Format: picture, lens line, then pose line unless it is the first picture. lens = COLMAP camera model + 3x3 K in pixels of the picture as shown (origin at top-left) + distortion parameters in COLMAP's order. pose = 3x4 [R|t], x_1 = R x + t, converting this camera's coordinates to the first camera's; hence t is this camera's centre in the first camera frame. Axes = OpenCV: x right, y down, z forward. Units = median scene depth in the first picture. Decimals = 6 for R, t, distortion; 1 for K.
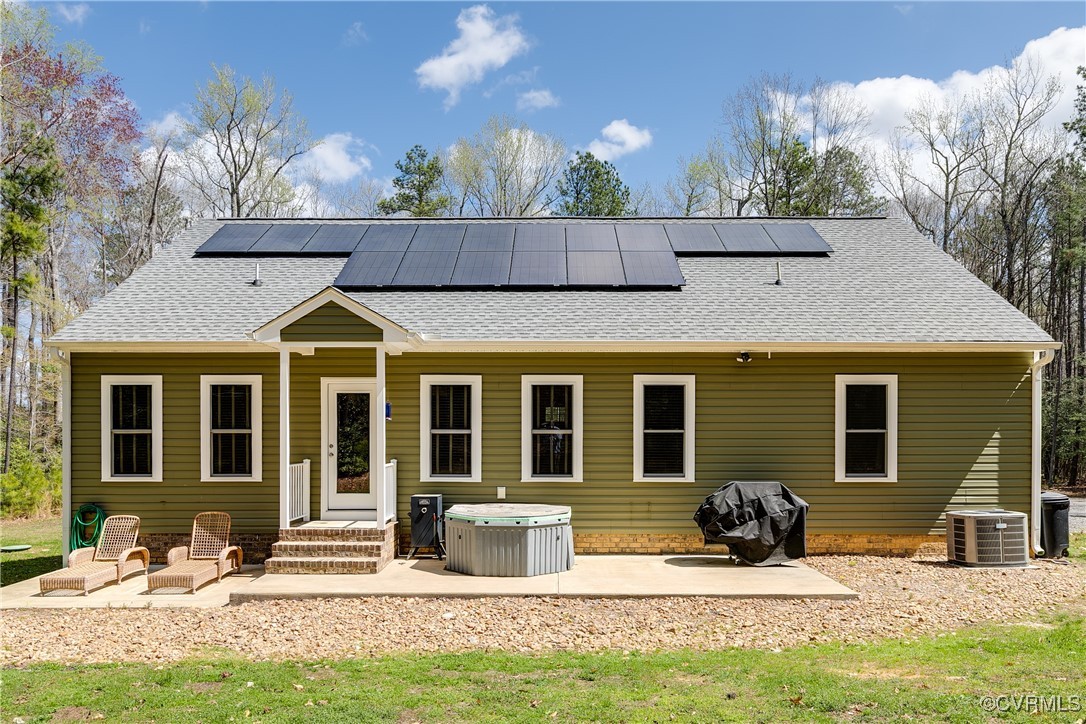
lens RADIAL K [[843.1, 0, 543.0], [0, 843.1, 436.4], [0, 0, 1]] dist [-0.001549, -0.001939]
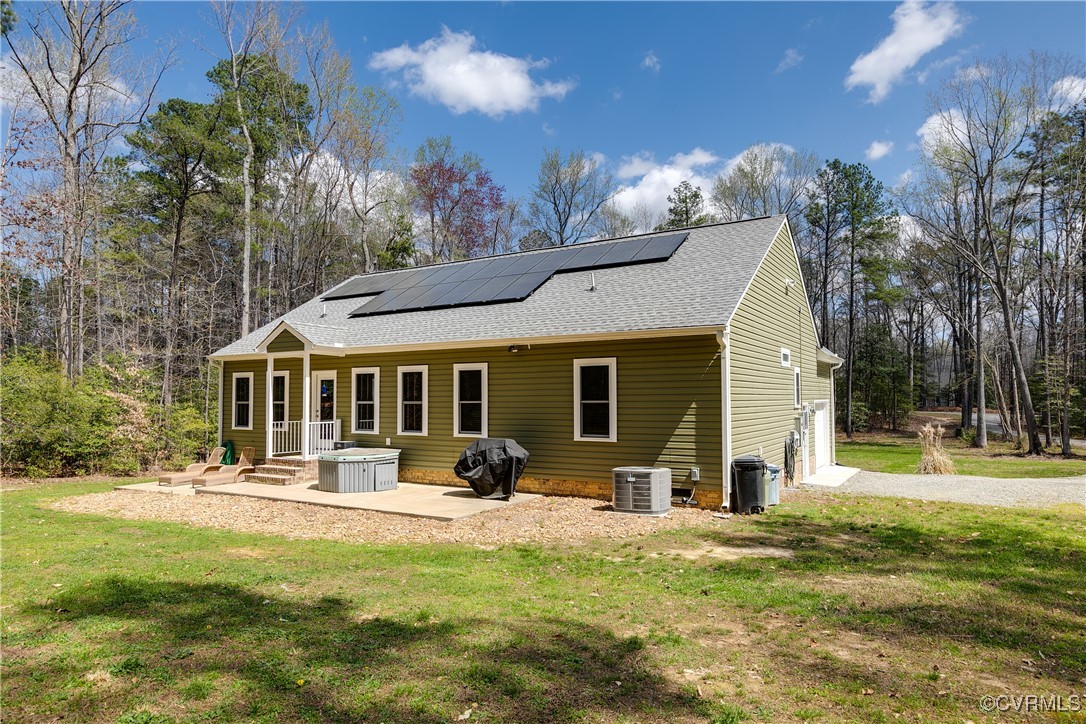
lens RADIAL K [[664.3, 0, 543.0], [0, 664.3, 362.0], [0, 0, 1]] dist [0.002769, 0.000203]
pose [[0.858878, -0.032300, -0.511161, 0.836805], [0.001395, 0.998153, -0.060730, -0.005395], [0.512179, 0.051446, 0.857337, 0.082501]]
